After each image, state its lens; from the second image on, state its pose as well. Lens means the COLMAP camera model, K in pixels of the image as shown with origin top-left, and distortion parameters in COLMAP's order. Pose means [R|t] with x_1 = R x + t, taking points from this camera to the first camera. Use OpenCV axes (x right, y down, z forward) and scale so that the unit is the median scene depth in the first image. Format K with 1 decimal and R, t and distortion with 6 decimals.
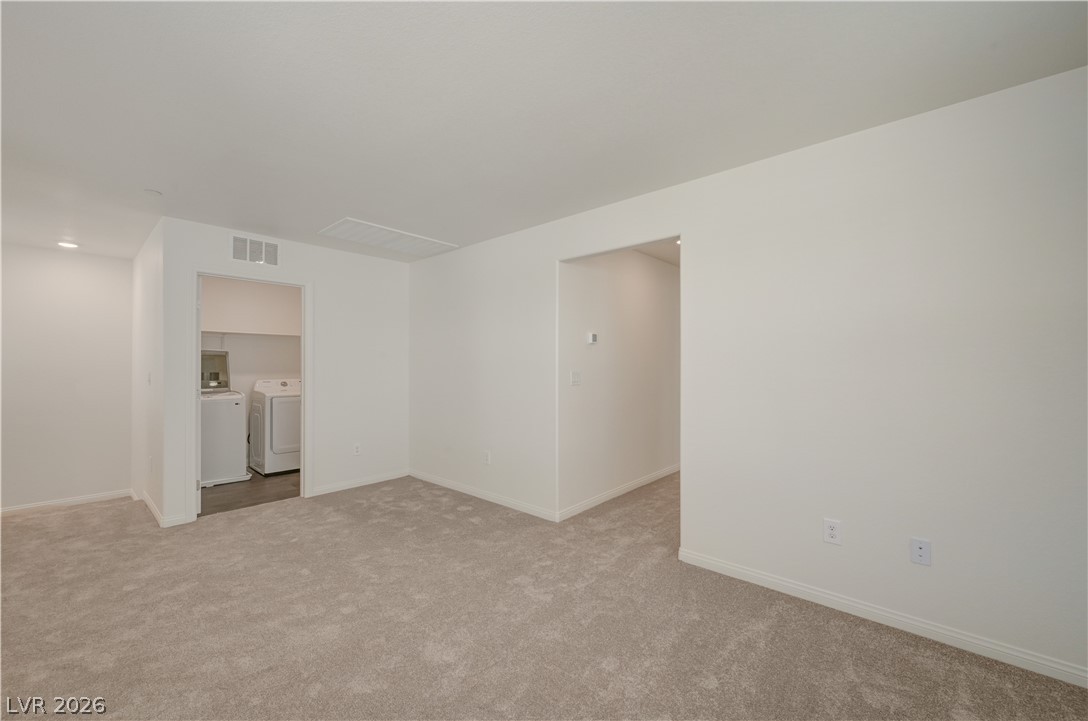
lens RADIAL K [[432.3, 0, 545.1], [0, 432.3, 360.5], [0, 0, 1]] dist [0.001460, 0.000409]
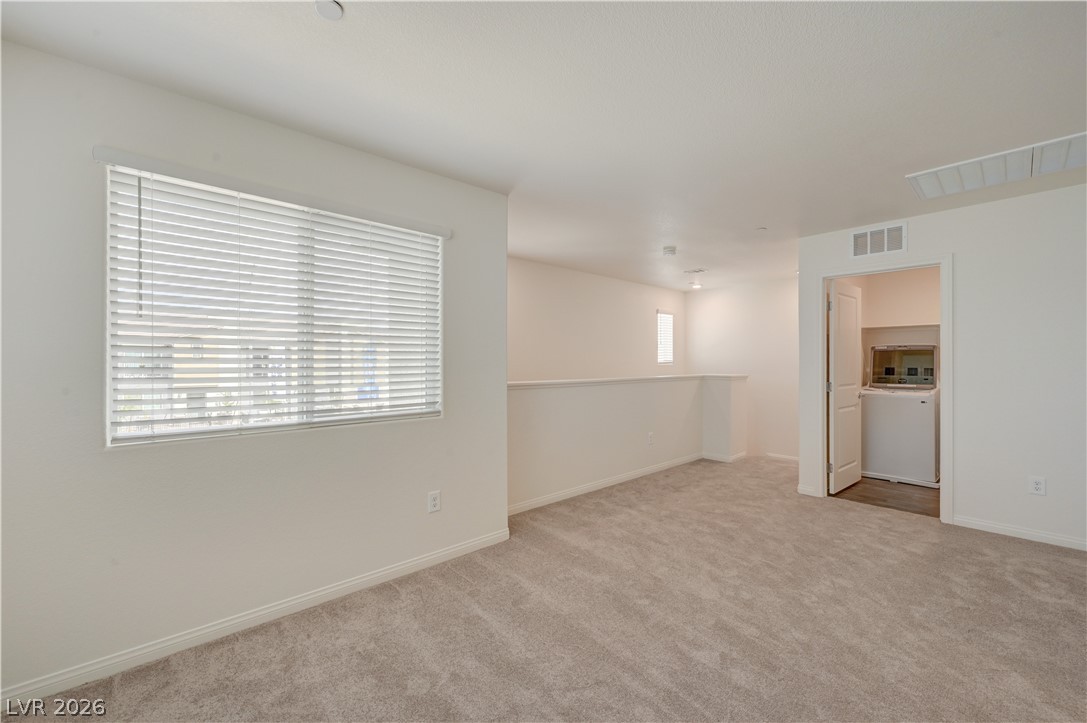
lens RADIAL K [[431.9, 0, 545.1], [0, 431.9, 361.9], [0, 0, 1]] dist [0.001460, 0.000409]
pose [[-0.112754, -0.000746, -0.993623, 0.377409], [0.016073, 0.999868, -0.002575, 0.004726], [0.993493, -0.016261, -0.112727, 0.383793]]
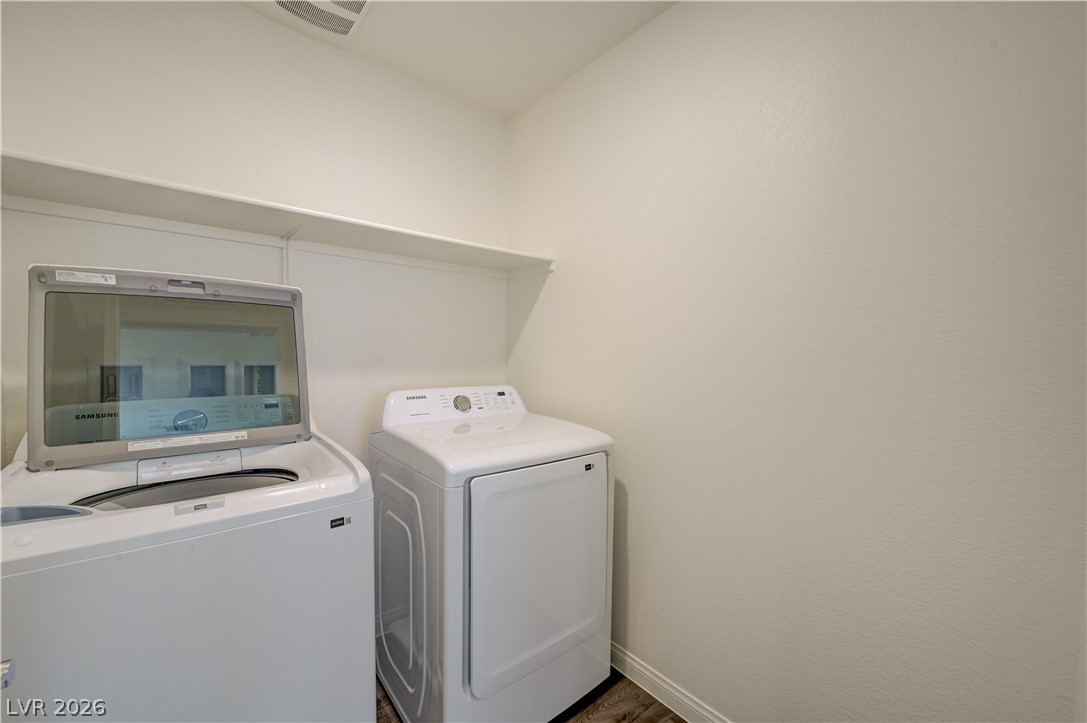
lens RADIAL K [[431.9, 0, 547.4], [0, 431.9, 363.9], [0, 0, 1]] dist [0.001460, 0.000409]
pose [[0.991173, 0.010535, -0.132153, -0.743903], [-0.006579, 0.999518, 0.030331, 0.021986], [0.132409, -0.029194, 0.990765, 1.029343]]
